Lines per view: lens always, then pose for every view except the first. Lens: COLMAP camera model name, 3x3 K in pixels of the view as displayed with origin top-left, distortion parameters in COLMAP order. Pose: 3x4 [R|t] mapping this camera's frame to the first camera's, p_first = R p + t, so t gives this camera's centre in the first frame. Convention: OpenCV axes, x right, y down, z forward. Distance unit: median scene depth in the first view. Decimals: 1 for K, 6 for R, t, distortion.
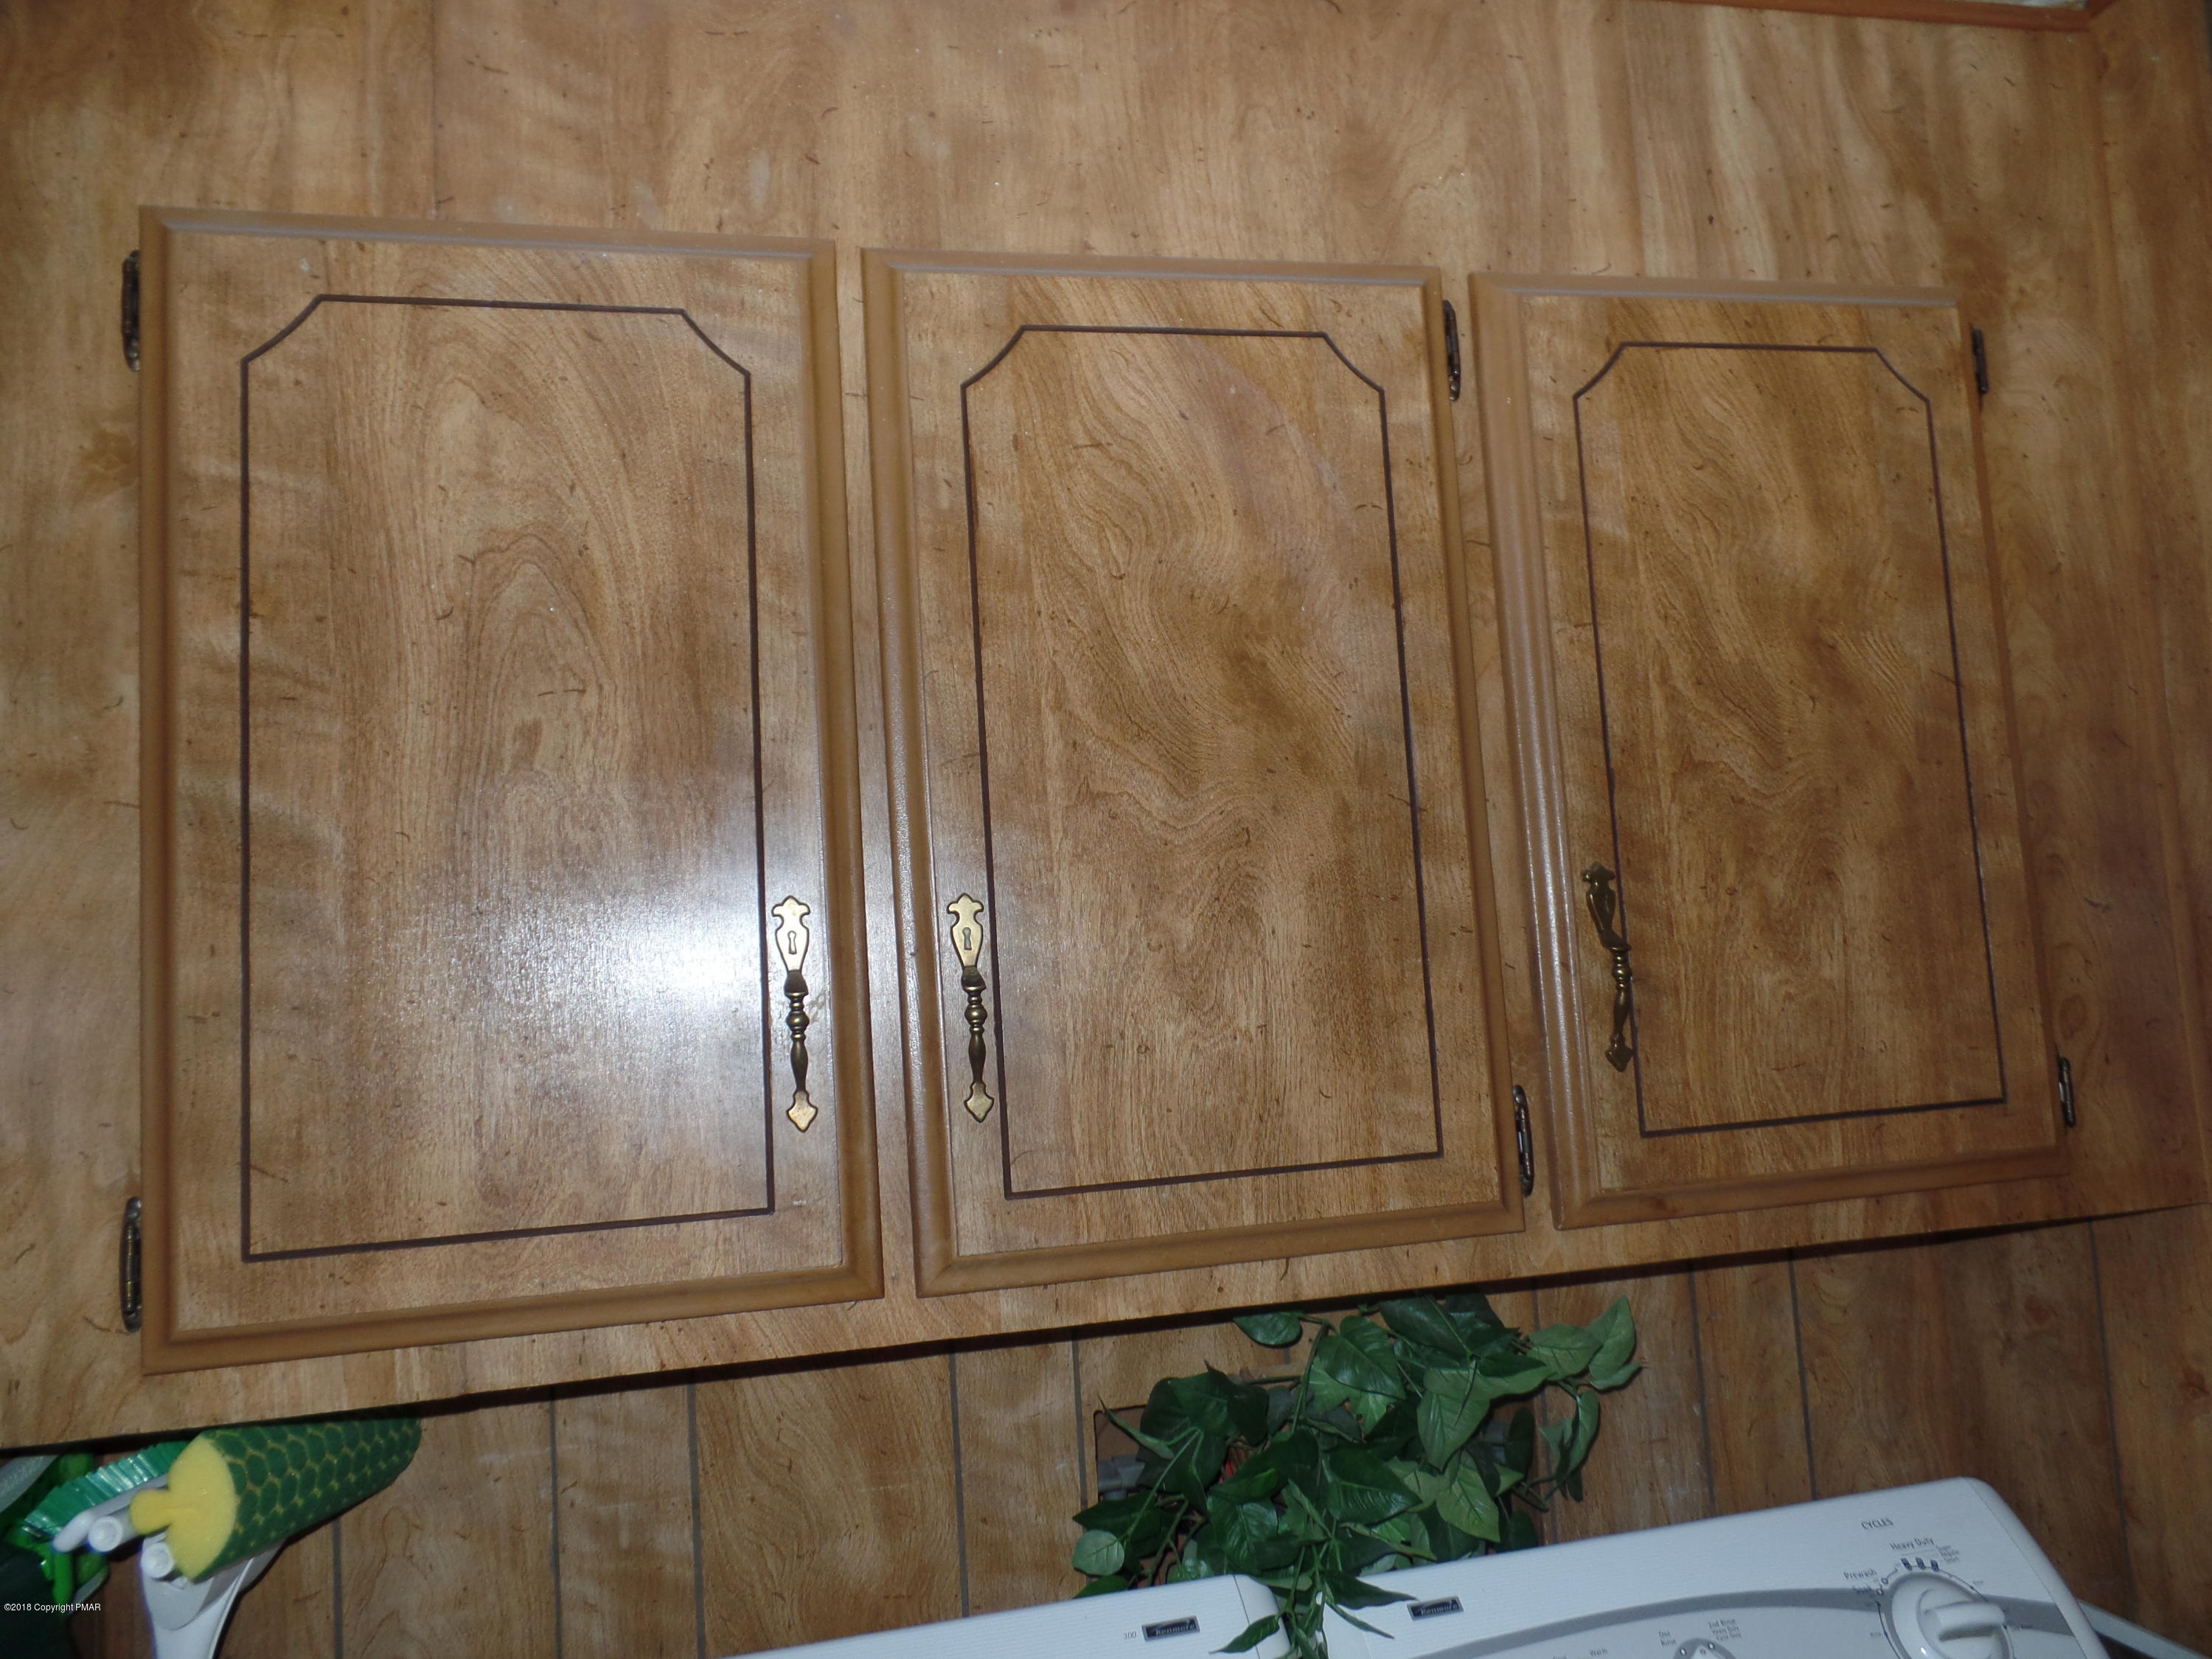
lens RADIAL K [[1532.7, 0, 1105.7], [0, 1532.7, 826.2], [0, 0, 1]] dist [0.006115, -0.001789]
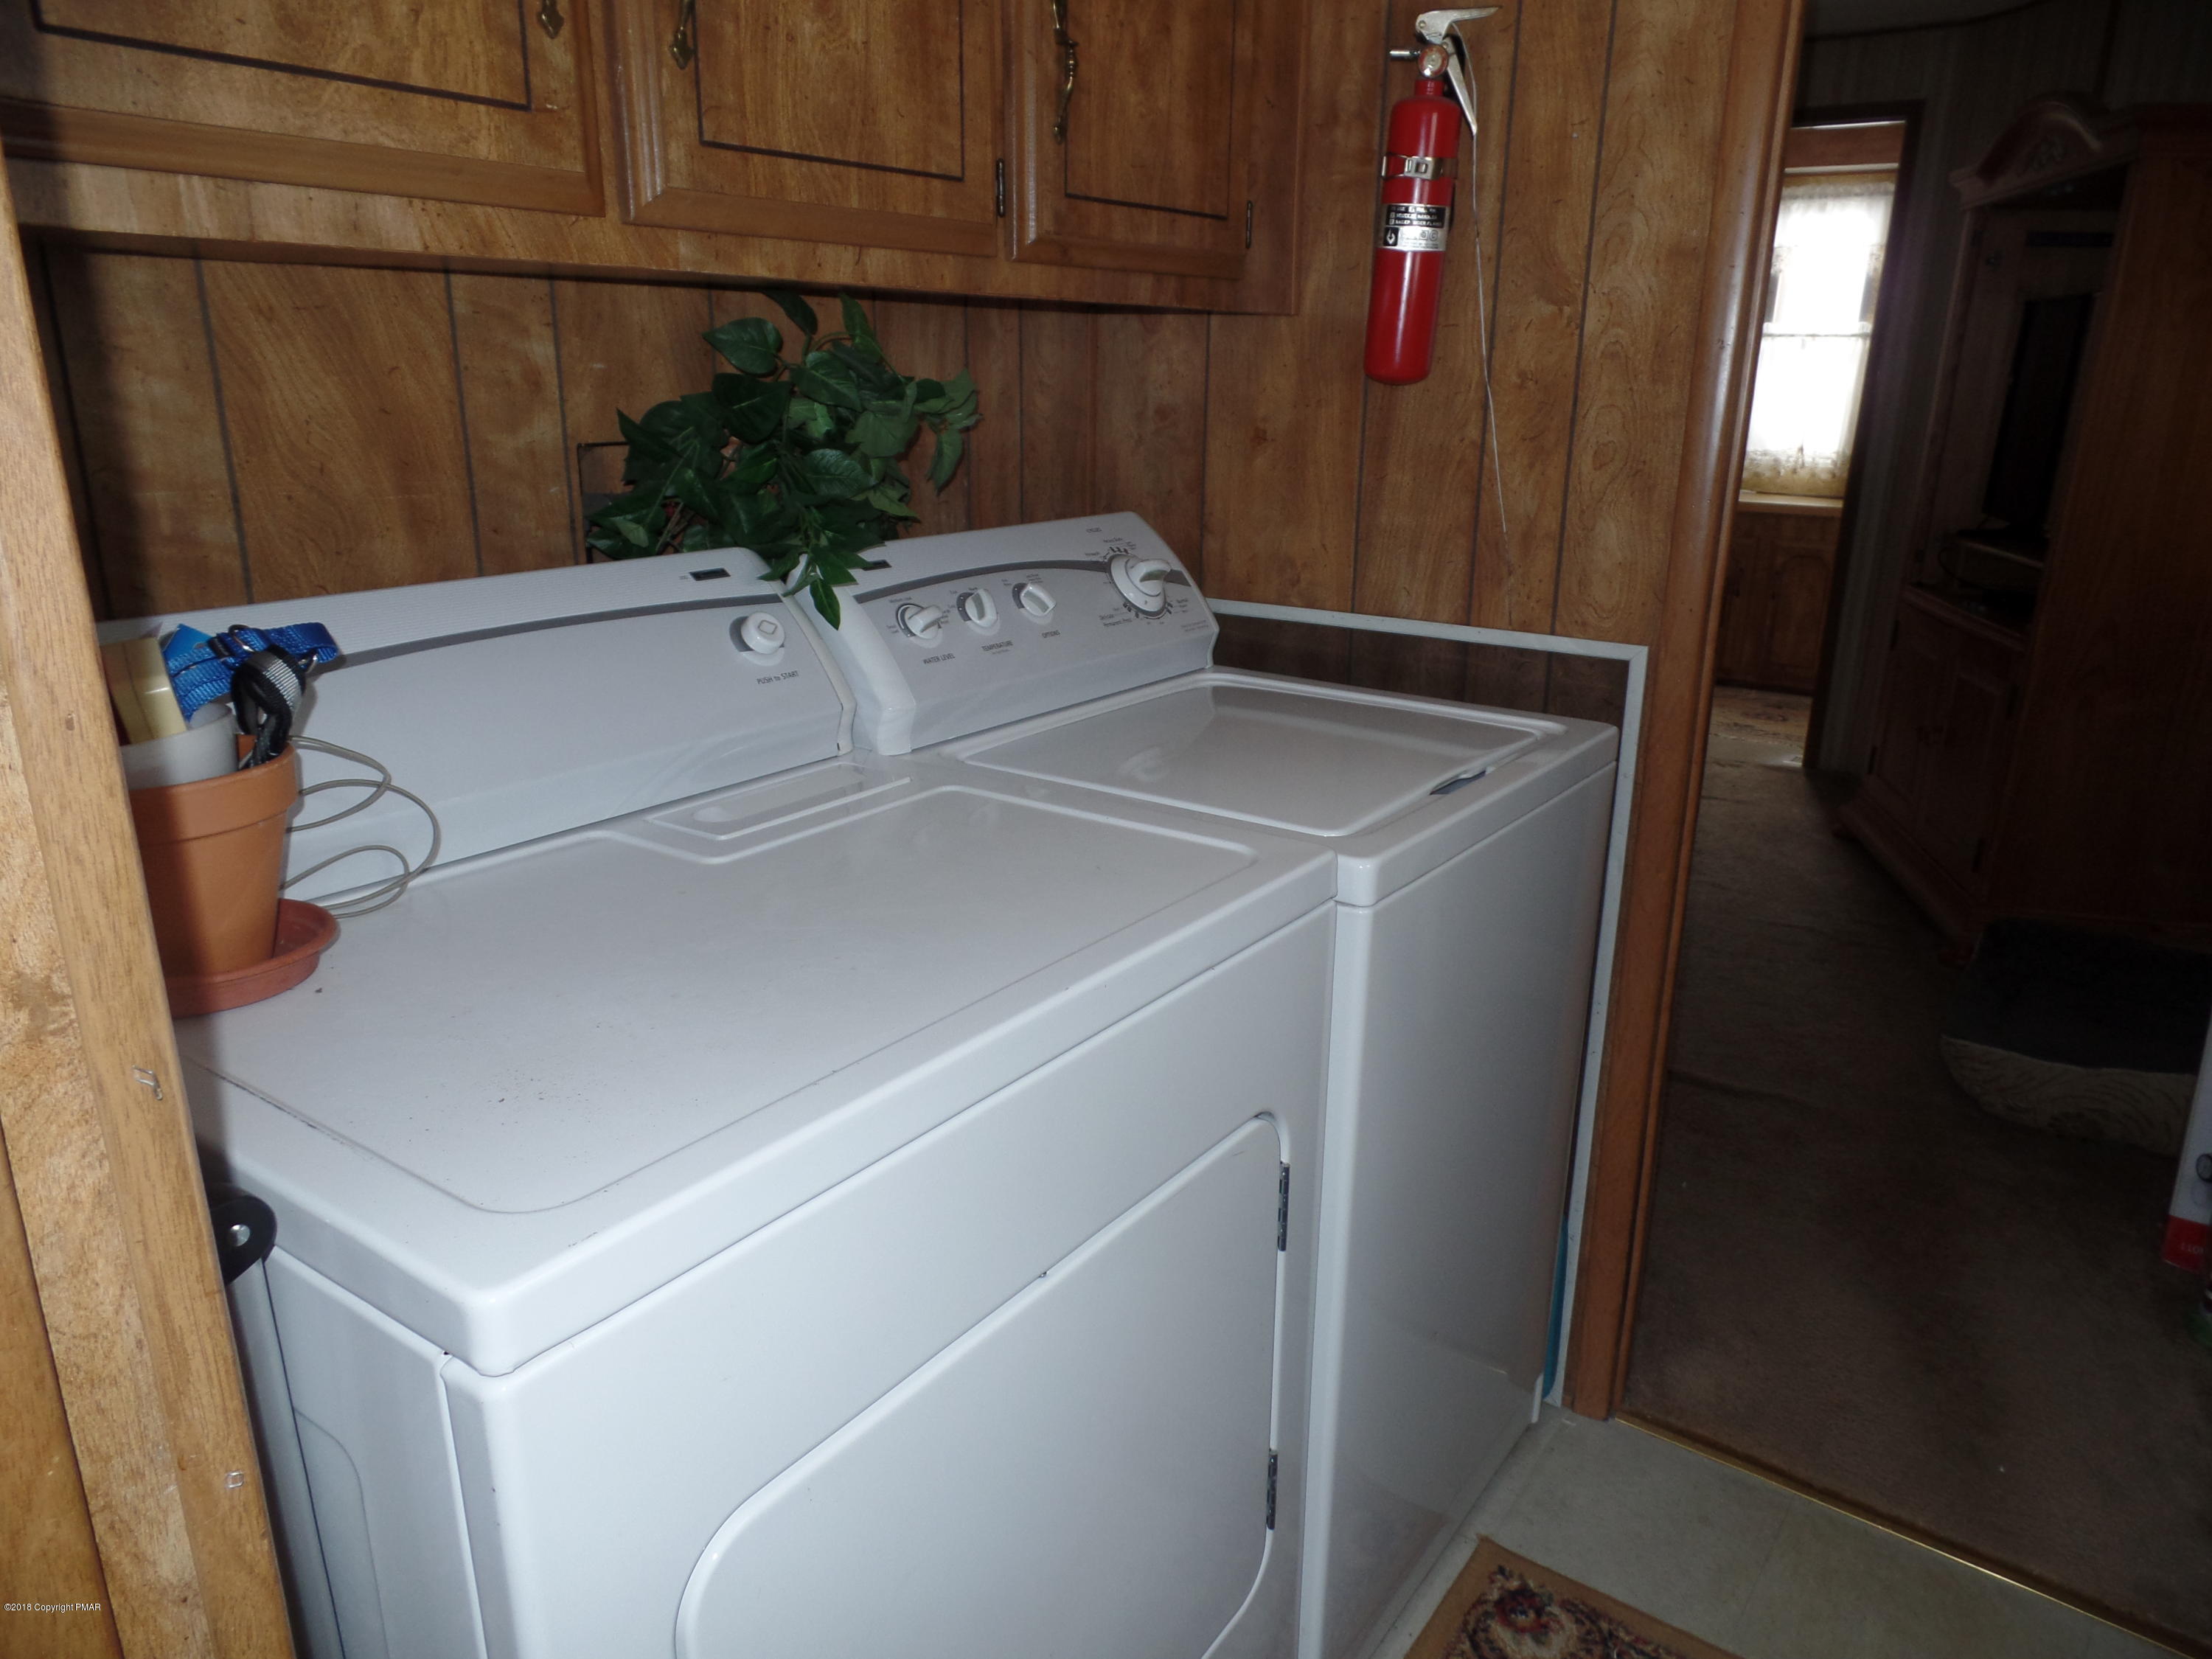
lens RADIAL K [[1532.7, 0, 1104.4], [0, 1532.7, 827.2], [0, 0, 1]] dist [0.006115, -0.001789]
pose [[0.747634, -0.122367, 0.652740, -0.598655], [-0.116518, 0.943463, 0.310325, 0.299923], [-0.653809, -0.308065, 0.691107, -0.169181]]
